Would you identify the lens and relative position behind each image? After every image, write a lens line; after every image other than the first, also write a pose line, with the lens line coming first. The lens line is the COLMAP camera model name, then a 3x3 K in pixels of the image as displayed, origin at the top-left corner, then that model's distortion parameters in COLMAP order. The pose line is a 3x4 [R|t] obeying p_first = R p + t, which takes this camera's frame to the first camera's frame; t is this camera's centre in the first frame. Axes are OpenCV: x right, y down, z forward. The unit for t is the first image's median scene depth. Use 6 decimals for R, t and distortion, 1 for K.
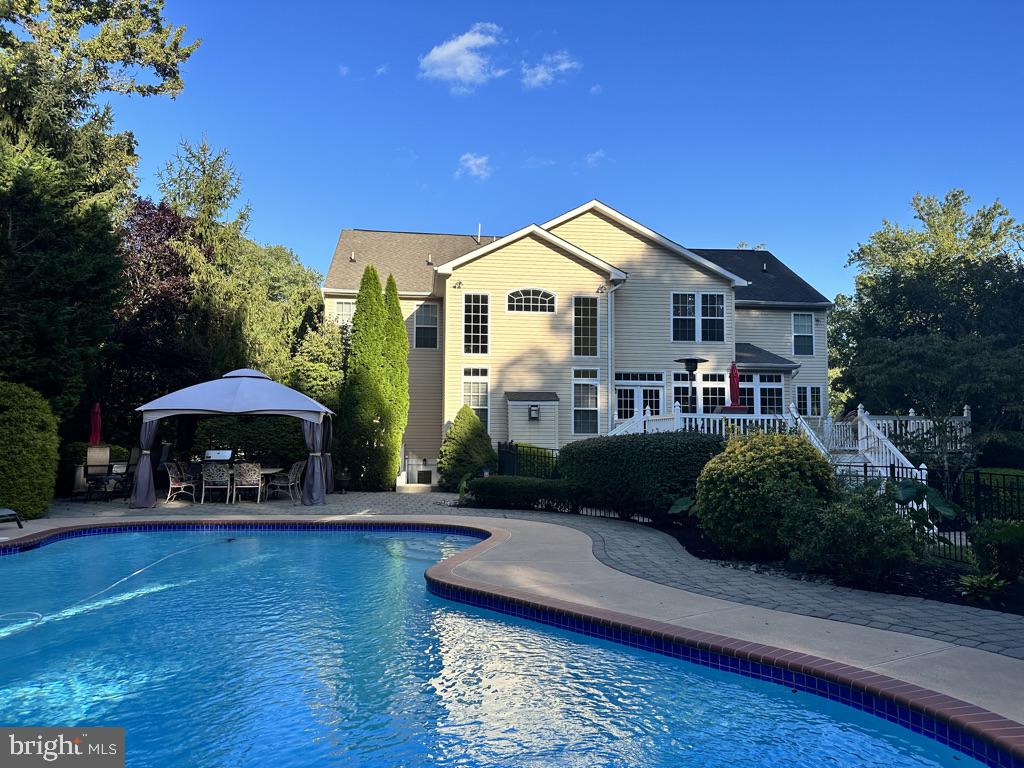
lens RADIAL K [[710.5, 0, 512.3], [0, 710.5, 388.5], [0, 0, 1]] dist [0.073556, -0.084108]
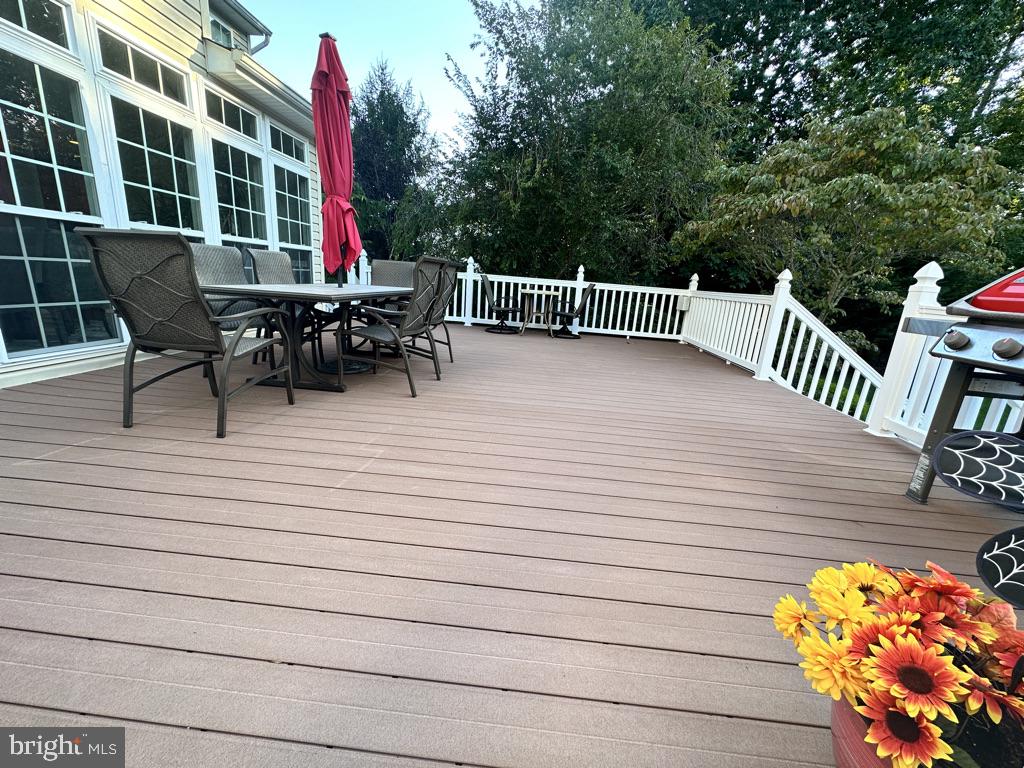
lens RADIAL K [[406.3, 0, 510.9], [0, 406.3, 386.0], [0, 0, 1]] dist [-0.006067, 0.001158]
pose [[0.192342, -0.246597, 0.949839, 0.153320], [-0.125980, 0.953698, 0.273110, 0.038709], [-0.973208, -0.172191, 0.152370, 0.892333]]
